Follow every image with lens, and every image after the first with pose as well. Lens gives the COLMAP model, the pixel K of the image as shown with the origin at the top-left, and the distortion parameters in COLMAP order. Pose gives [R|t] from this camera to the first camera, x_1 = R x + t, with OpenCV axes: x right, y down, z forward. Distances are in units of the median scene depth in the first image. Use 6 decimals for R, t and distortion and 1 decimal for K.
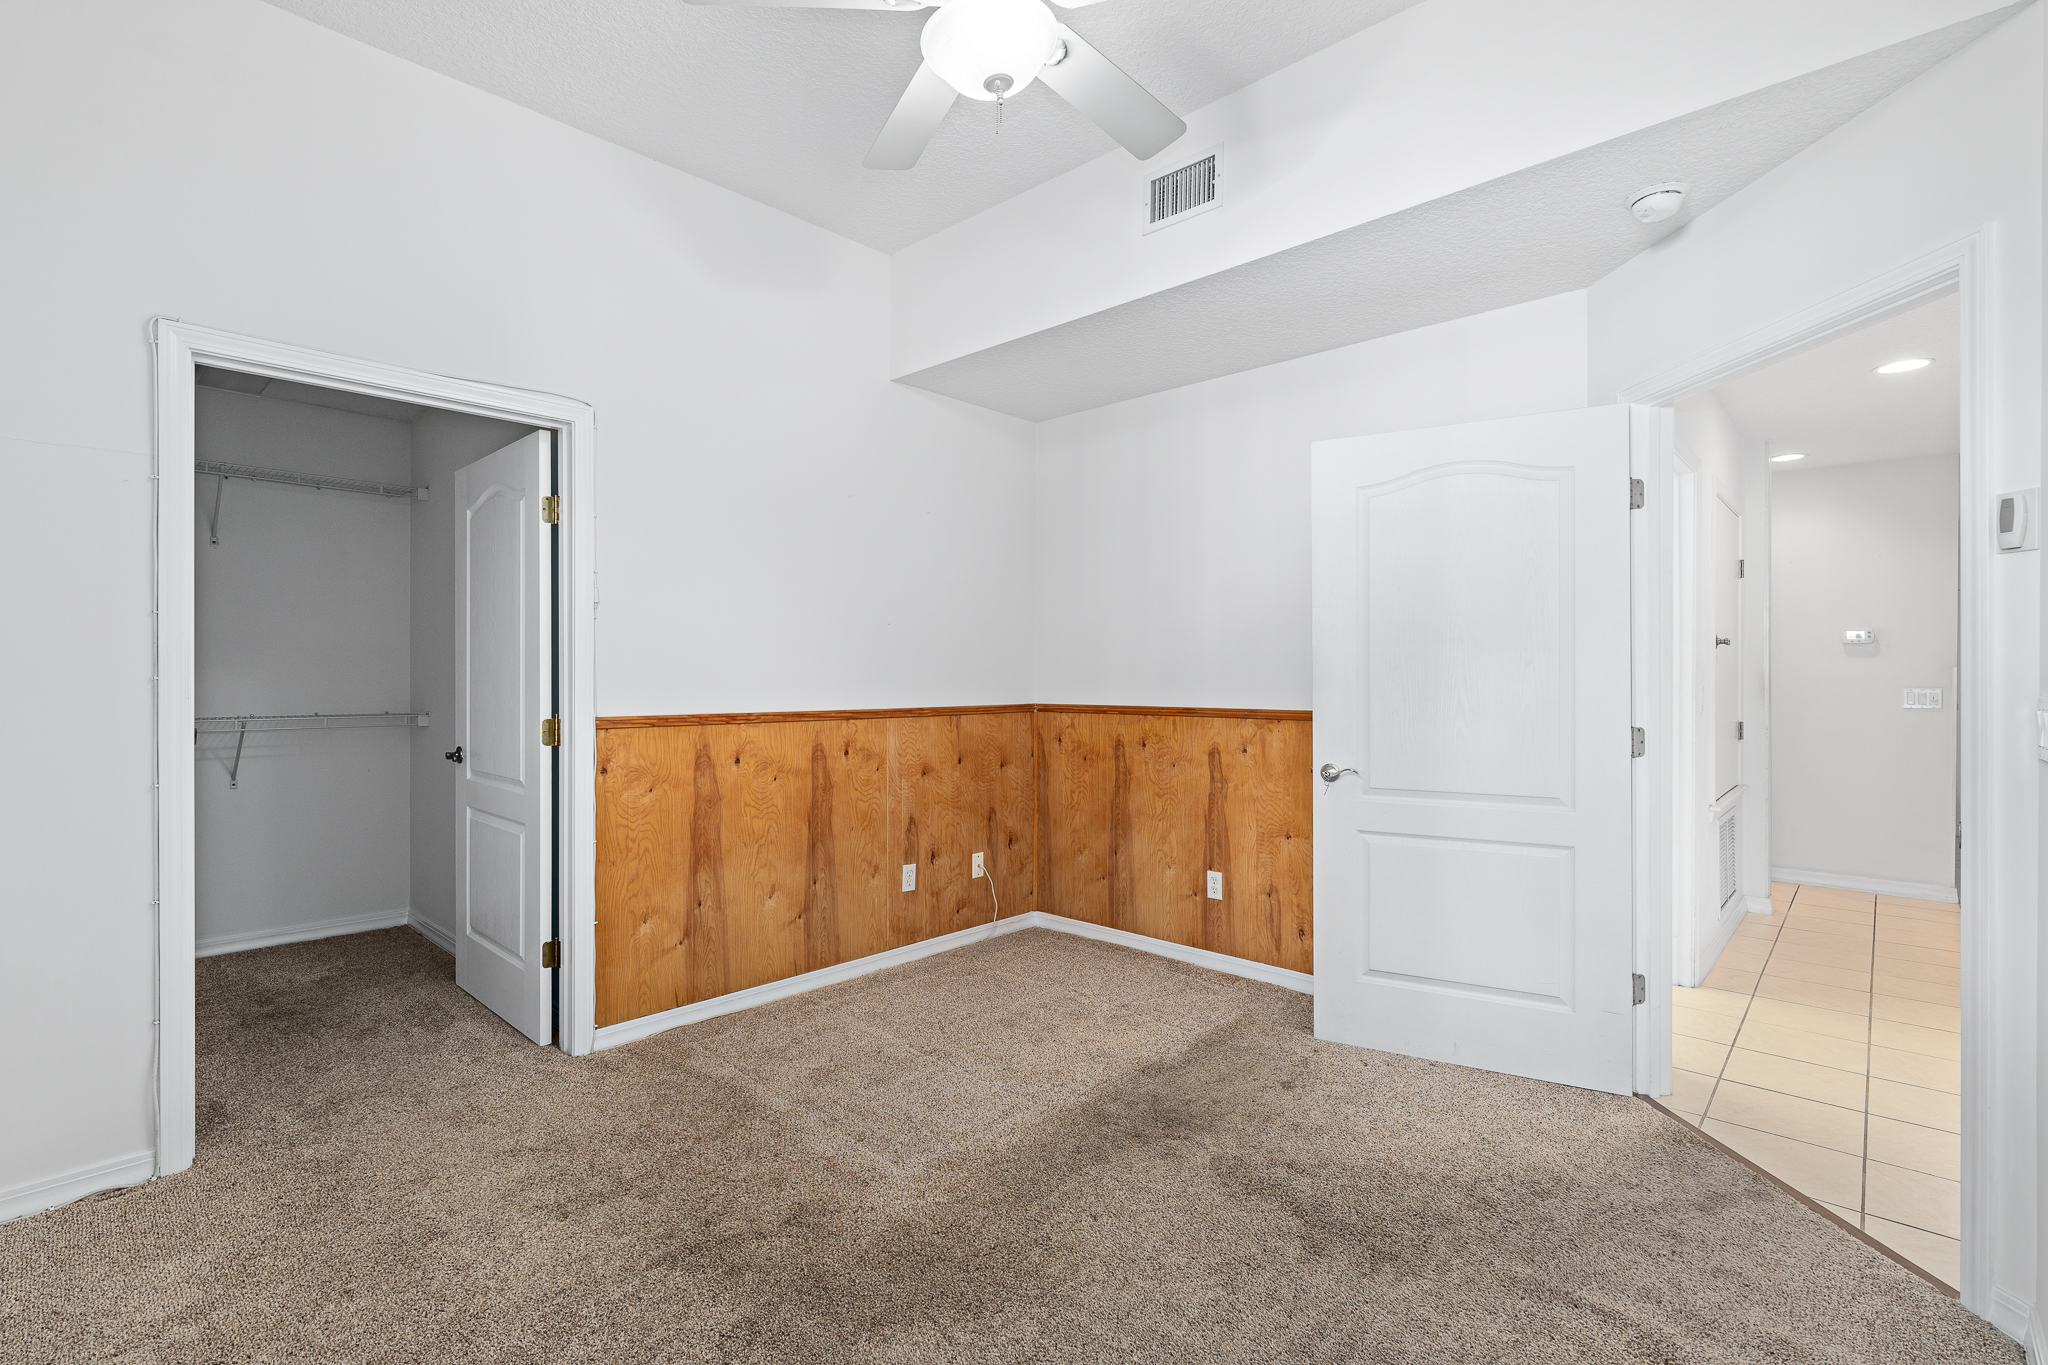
lens RADIAL K [[931.2, 0, 1024.0], [0, 931.2, 677.4], [0, 0, 1]] dist [-0.006549, 0.003241]
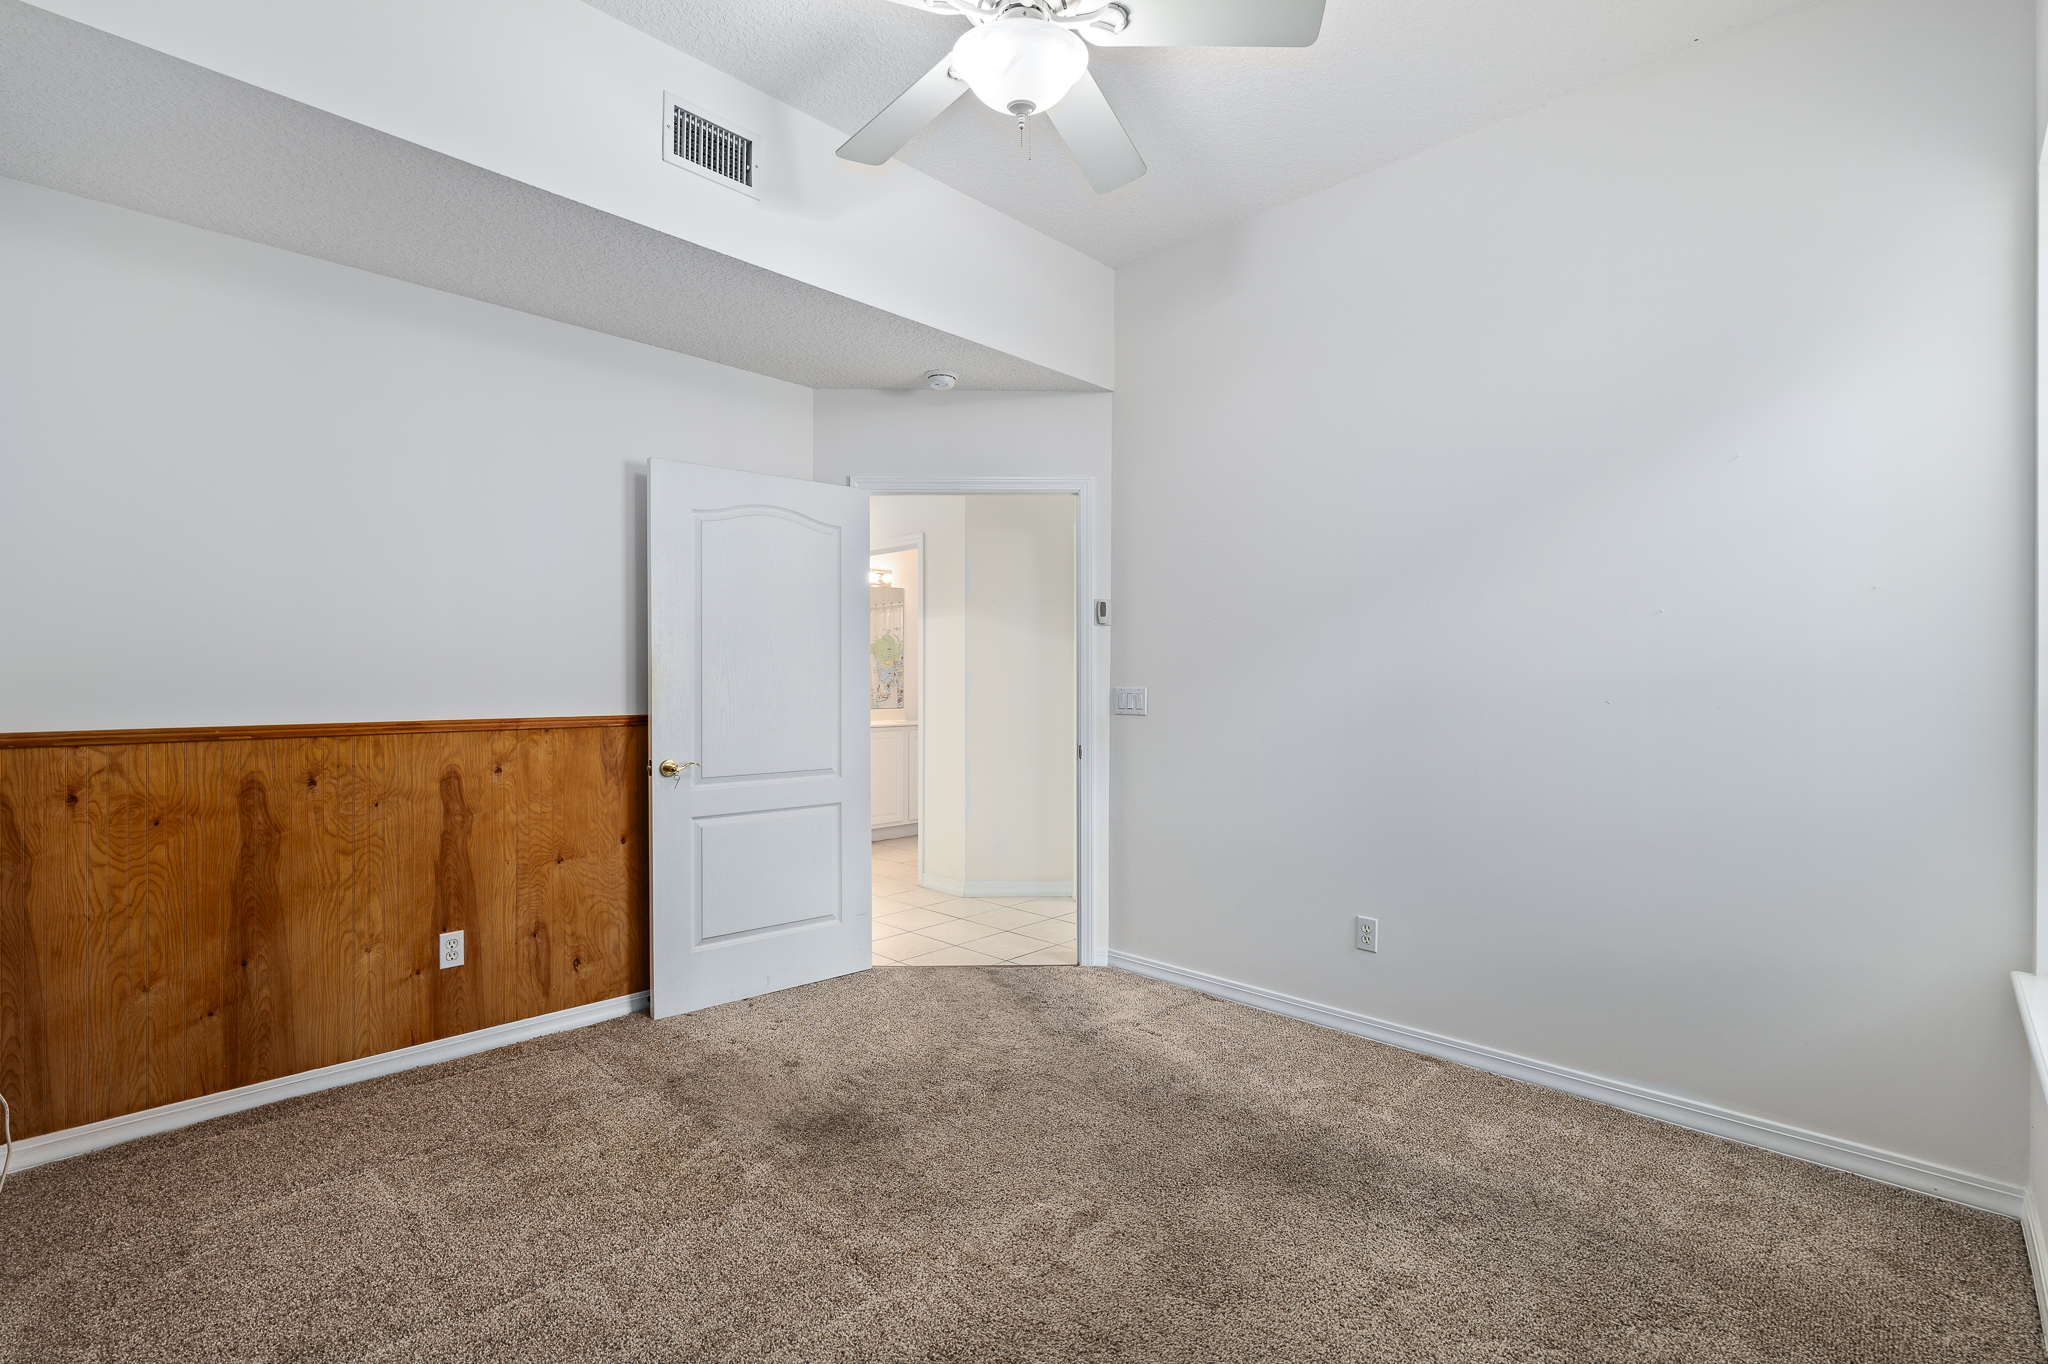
lens RADIAL K [[931.2, 0, 1021.2], [0, 931.2, 677.2], [0, 0, 1]] dist [-0.006549, 0.003241]
pose [[0.026020, -0.002265, 0.999659, -0.548947], [-0.002080, 0.999995, 0.002320, -0.005447], [-0.999659, -0.002140, 0.026015, 0.503444]]
